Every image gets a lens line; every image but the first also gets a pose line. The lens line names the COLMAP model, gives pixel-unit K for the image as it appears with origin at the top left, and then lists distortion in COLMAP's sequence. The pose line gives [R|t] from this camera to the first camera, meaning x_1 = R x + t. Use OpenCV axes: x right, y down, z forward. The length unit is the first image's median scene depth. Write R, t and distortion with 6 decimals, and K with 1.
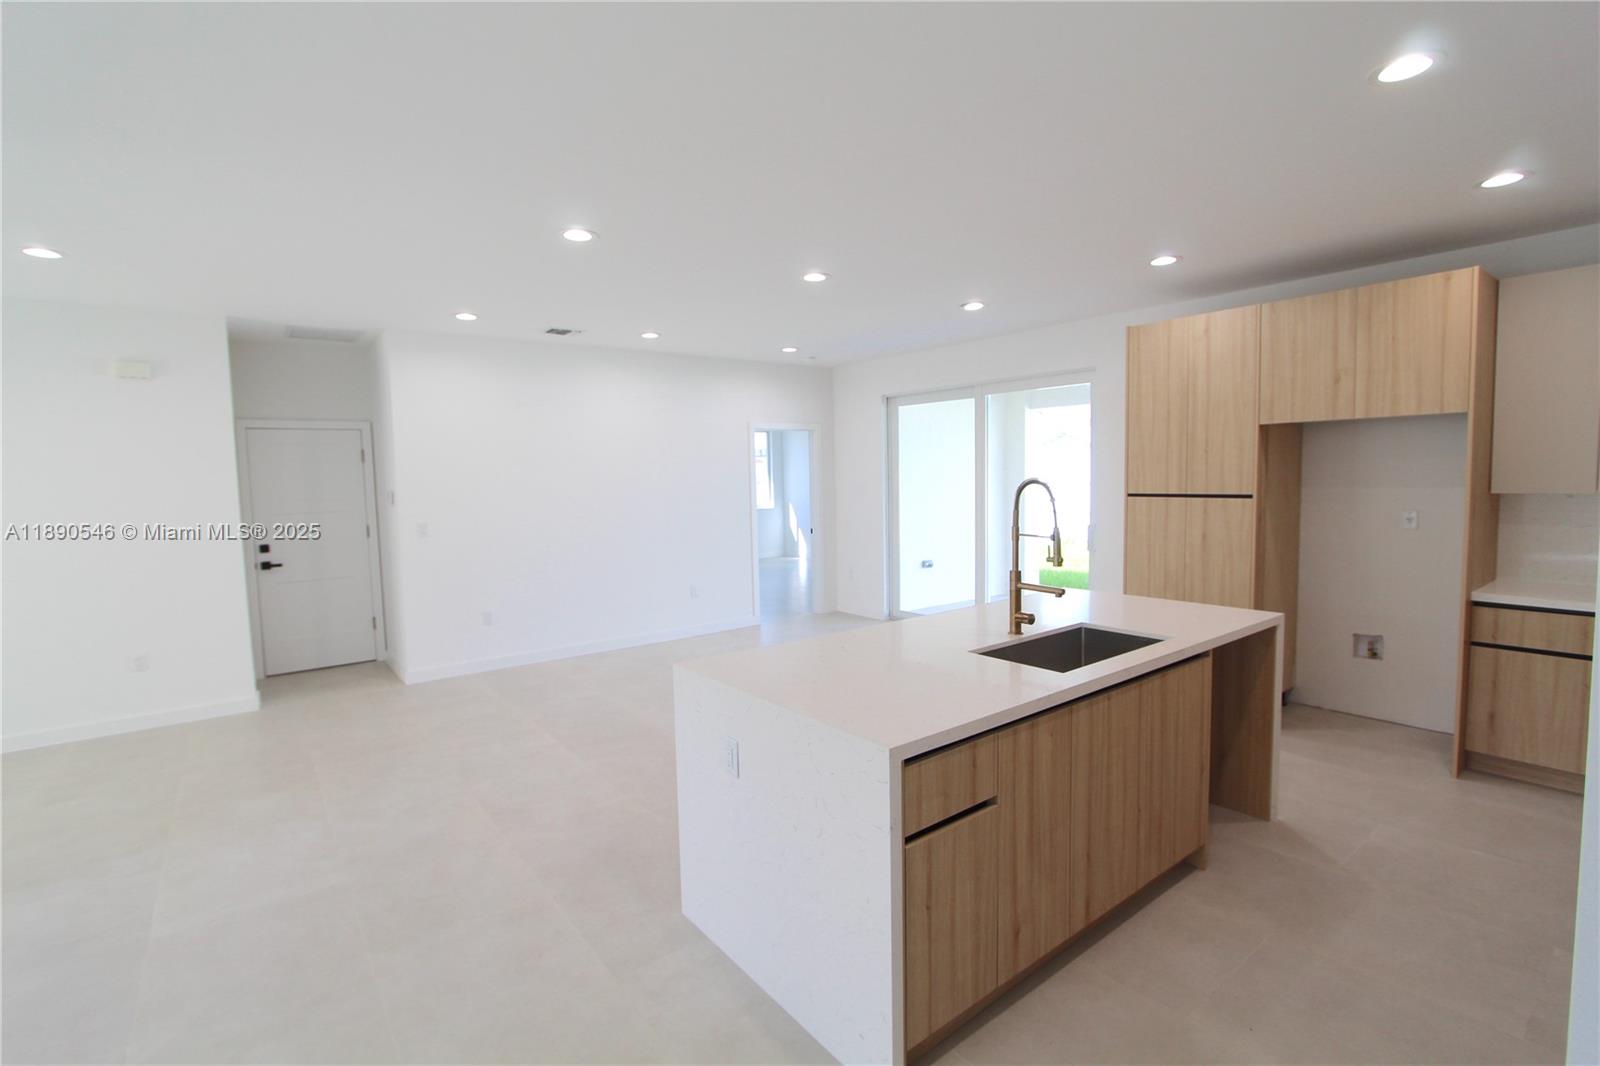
lens RADIAL K [[738.7, 0, 793.3], [0, 738.7, 526.3], [0, 0, 1]] dist [-0.010294, 0.000110]
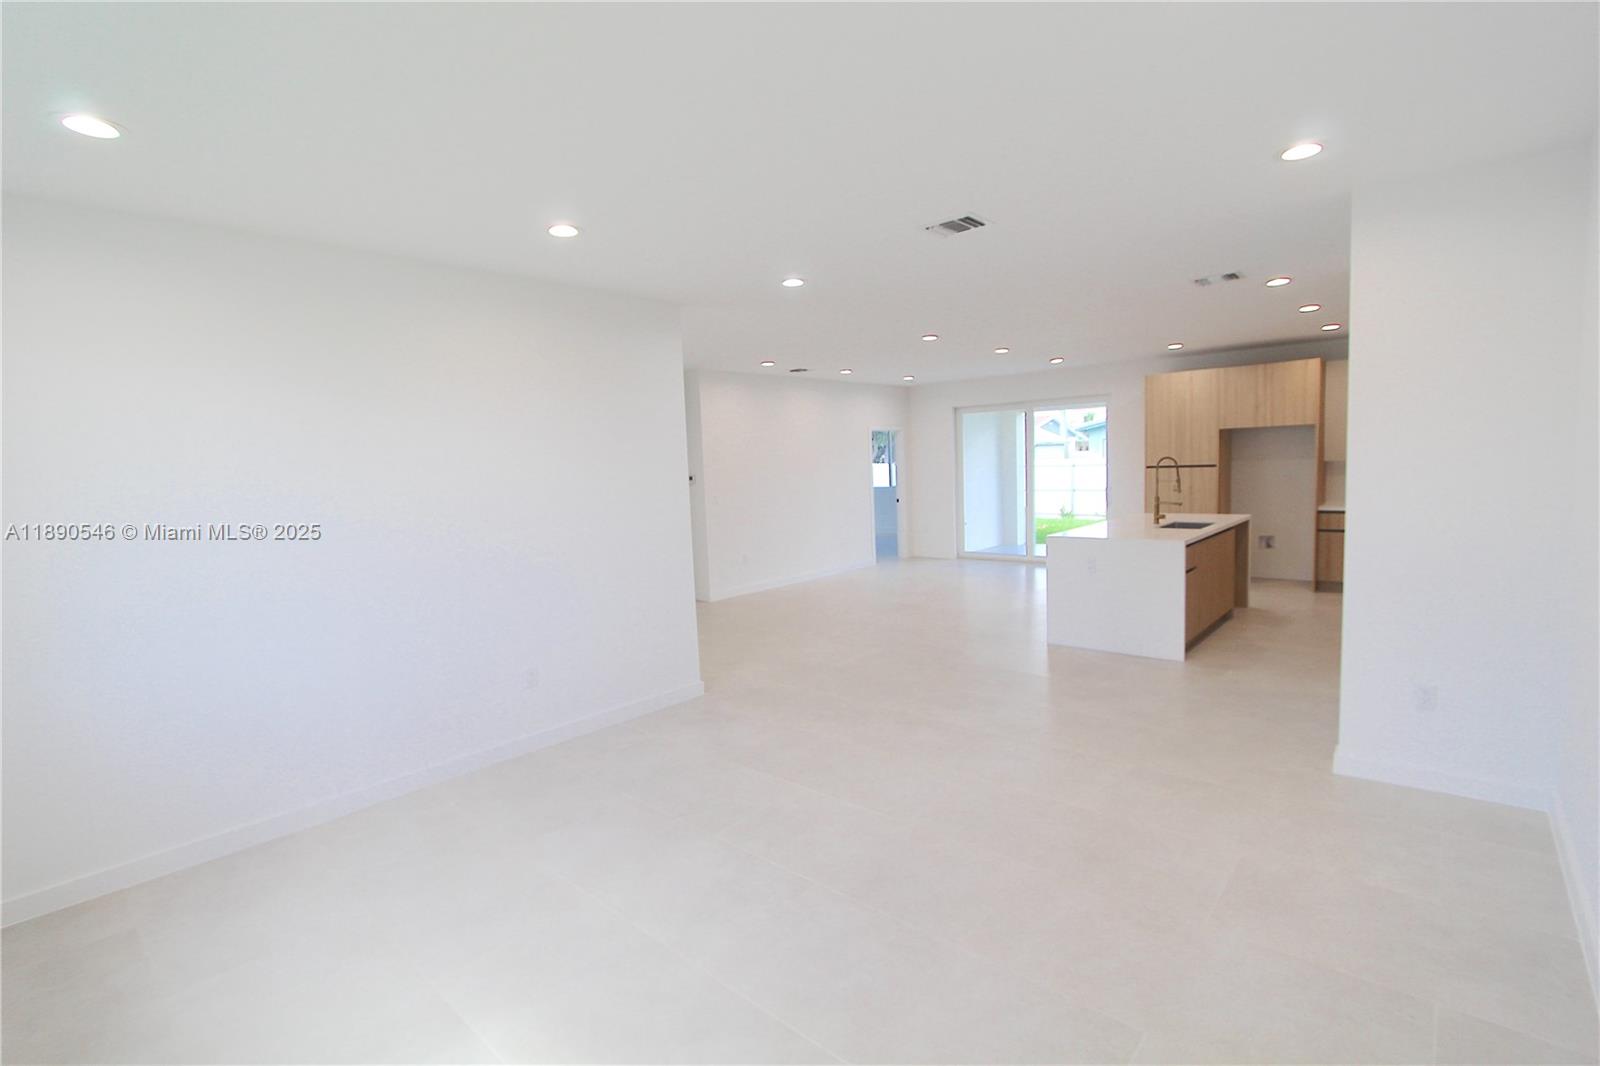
lens RADIAL K [[738.7, 0, 793.3], [0, 738.7, 526.3], [0, 0, 1]] dist [-0.010294, 0.000110]
pose [[0.983026, -0.033909, 0.180307, -0.907693], [0.031978, 0.999396, 0.013605, 0.062431], [-0.180660, -0.007608, 0.983516, -0.783469]]
